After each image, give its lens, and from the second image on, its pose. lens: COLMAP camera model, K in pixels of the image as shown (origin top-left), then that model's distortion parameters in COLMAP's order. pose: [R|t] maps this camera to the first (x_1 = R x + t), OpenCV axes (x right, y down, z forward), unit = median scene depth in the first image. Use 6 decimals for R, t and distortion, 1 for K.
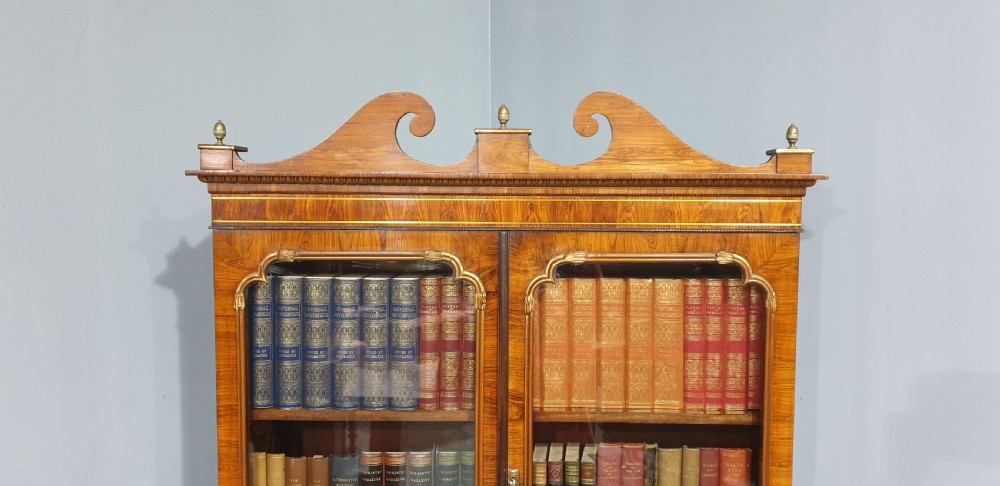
lens RADIAL K [[737.3, 0, 510.7], [0, 737.3, 231.8], [0, 0, 1]] dist [0.078437, -0.108679]
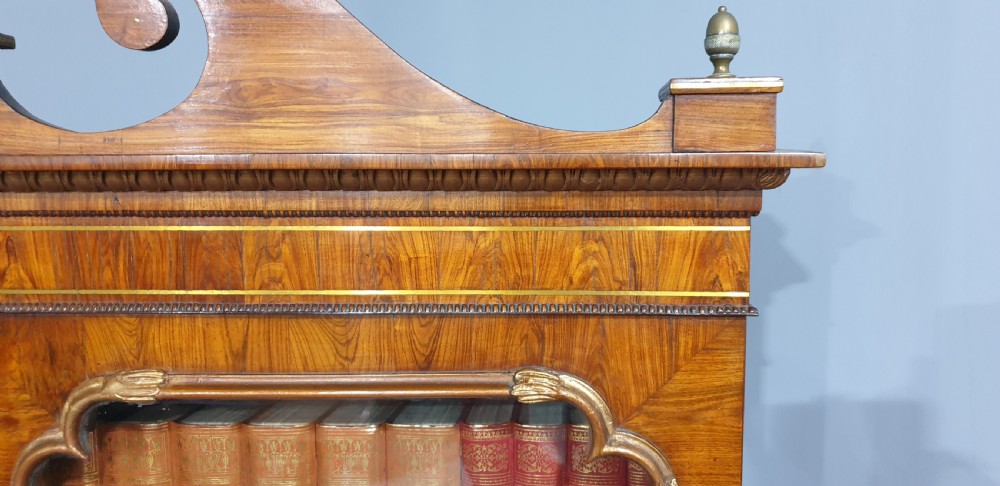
lens RADIAL K [[737.3, 0, 525.9], [0, 737.3, 241.8], [0, 0, 1]] dist [0.078437, -0.108679]
pose [[0.999703, -0.006134, -0.023567, 0.291540], [0.006858, 0.999503, 0.030768, -0.046427], [0.023366, -0.030921, 0.999249, 0.641924]]
